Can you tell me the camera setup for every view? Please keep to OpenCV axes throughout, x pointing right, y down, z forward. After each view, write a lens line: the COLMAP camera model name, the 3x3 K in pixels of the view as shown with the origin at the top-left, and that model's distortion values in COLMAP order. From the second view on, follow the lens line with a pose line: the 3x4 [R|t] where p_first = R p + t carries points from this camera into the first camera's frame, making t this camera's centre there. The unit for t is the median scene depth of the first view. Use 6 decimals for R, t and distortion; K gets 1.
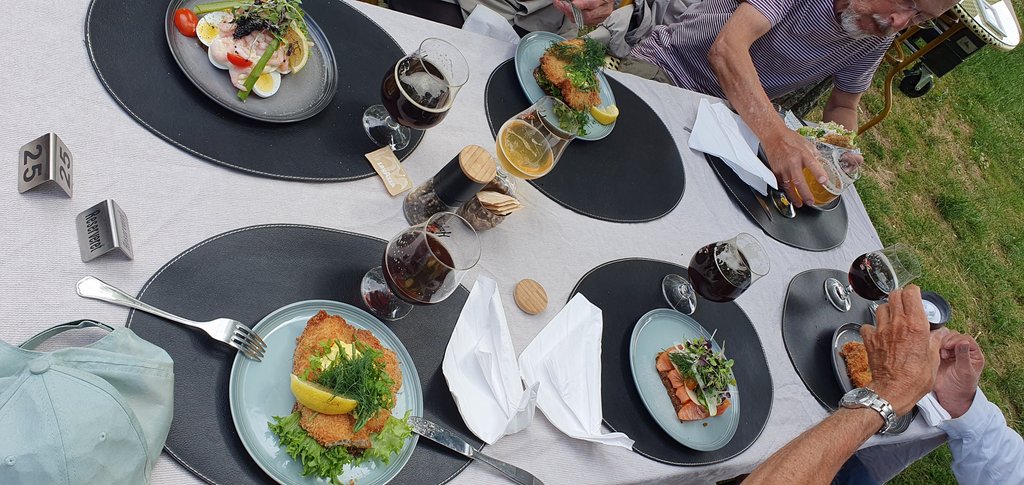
lens RADIAL K [[750.2, 0, 513.1], [0, 750.2, 271.0], [0, 0, 1]] dist [-0.005602, 0.028091]
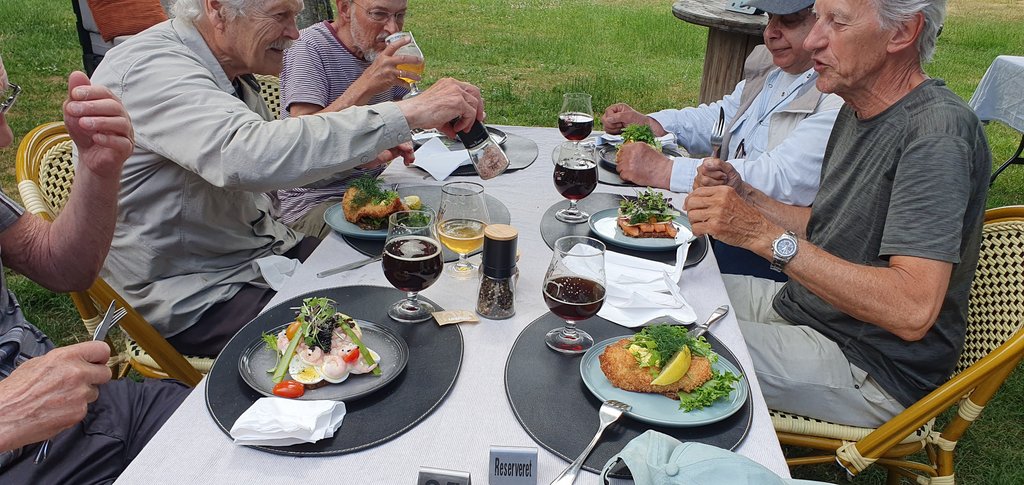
lens RADIAL K [[750.2, 0, 513.1], [0, 750.2, 271.0], [0, 0, 1]] dist [-0.005602, 0.028091]
pose [[0.328540, -0.819887, 0.468879, -0.595768], [0.889592, 0.435404, 0.138022, -0.236803], [-0.317314, 0.371765, 0.872412, -0.053847]]
